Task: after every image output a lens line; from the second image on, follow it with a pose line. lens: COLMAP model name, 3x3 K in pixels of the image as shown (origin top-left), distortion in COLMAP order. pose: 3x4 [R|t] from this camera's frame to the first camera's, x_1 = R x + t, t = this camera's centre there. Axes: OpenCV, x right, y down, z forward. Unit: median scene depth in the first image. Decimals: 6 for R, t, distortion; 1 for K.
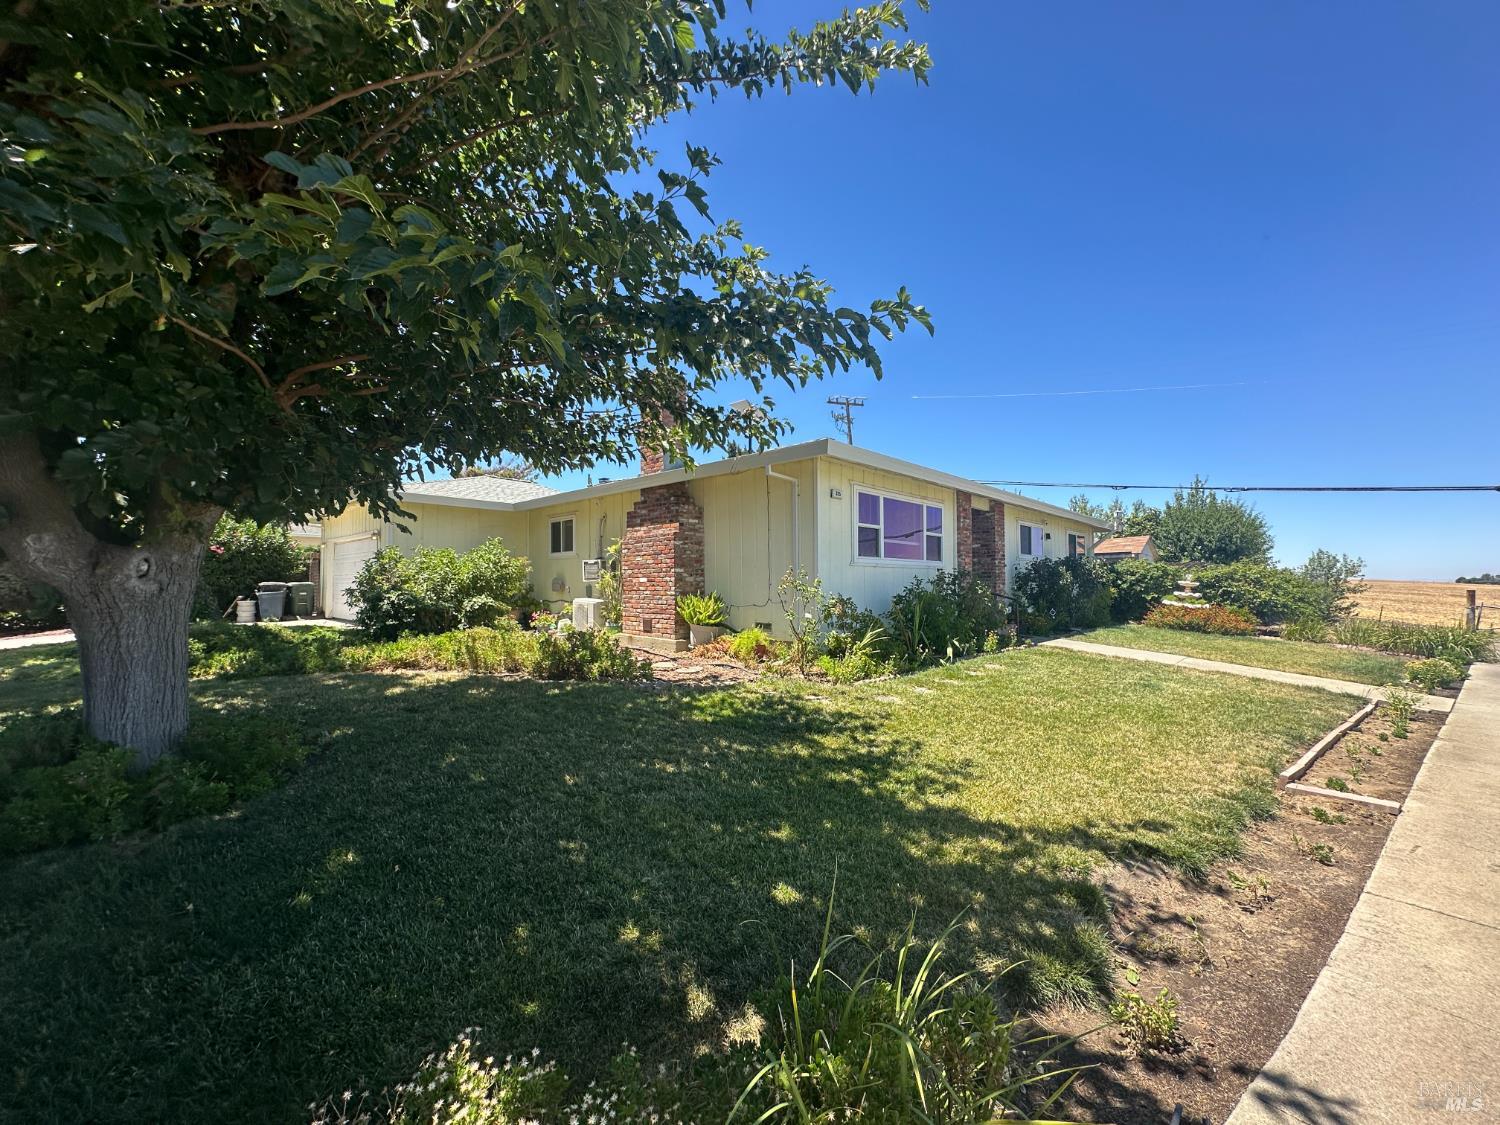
lens RADIAL K [[600.9, 0, 748.1], [0, 600.9, 562.8], [0, 0, 1]] dist [-0.001019, -0.000069]
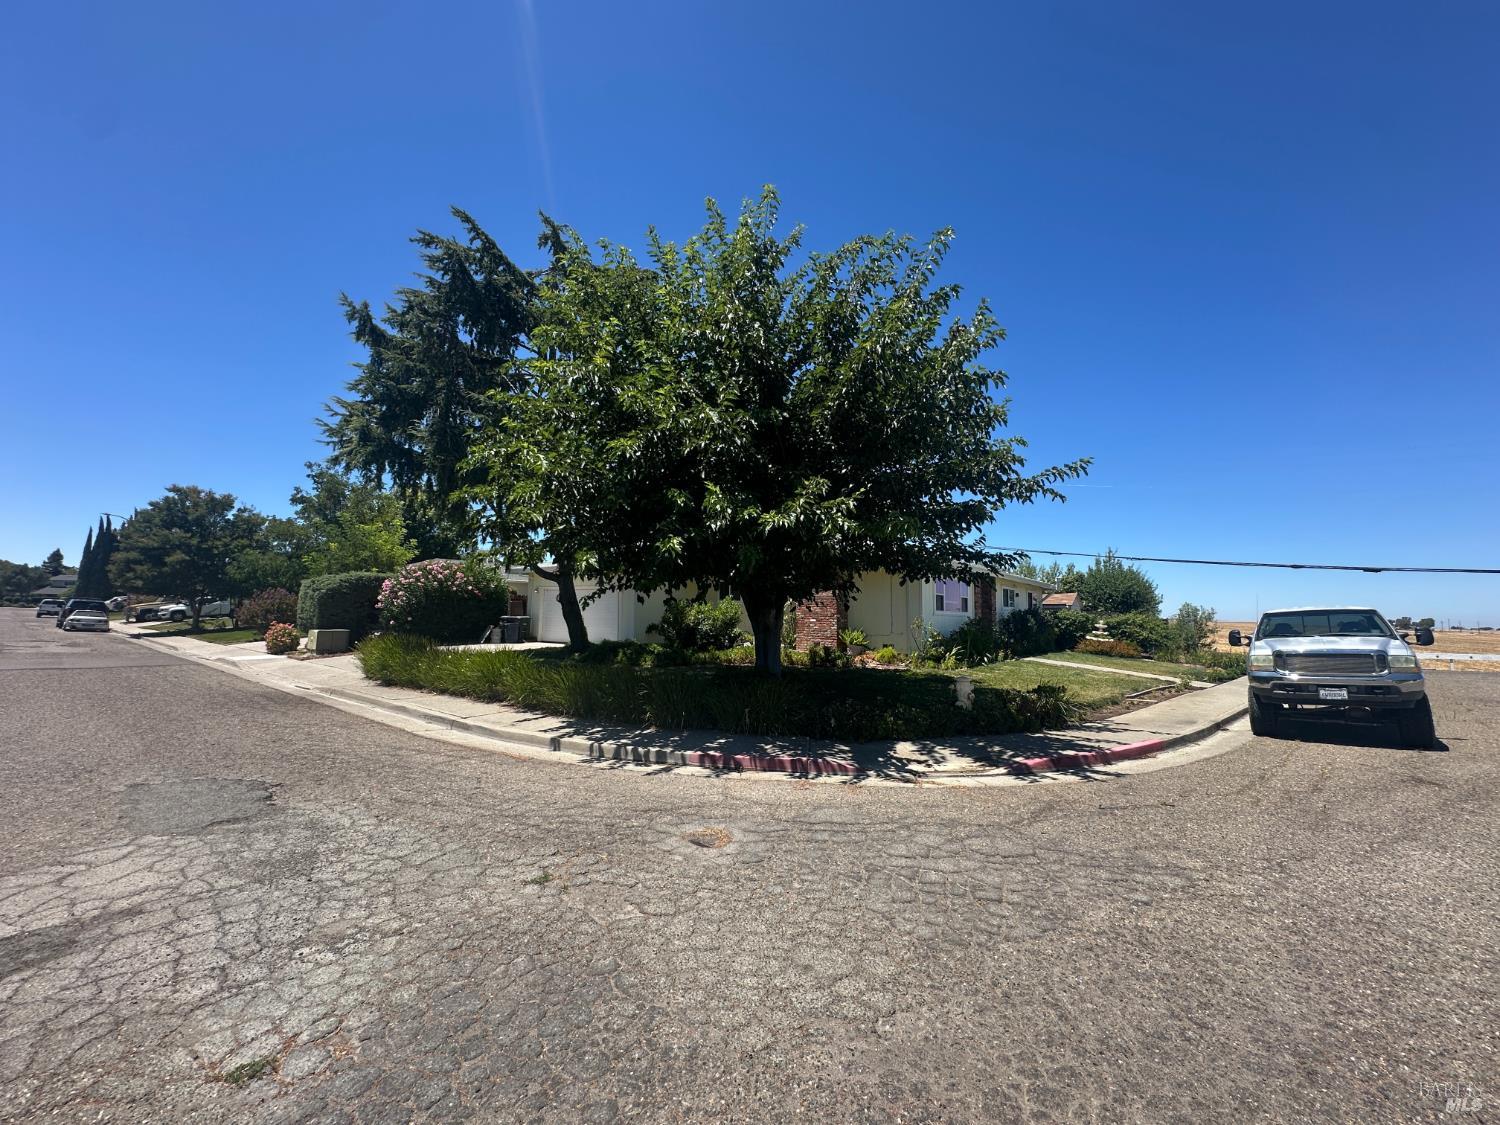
lens RADIAL K [[600.9, 0, 752.4], [0, 600.9, 565.5], [0, 0, 1]] dist [-0.001019, -0.000069]
pose [[0.995438, 0.023415, 0.092493, -0.350750], [-0.018683, 0.998488, -0.051698, -0.026747], [-0.093564, 0.049734, 0.994370, -0.522878]]
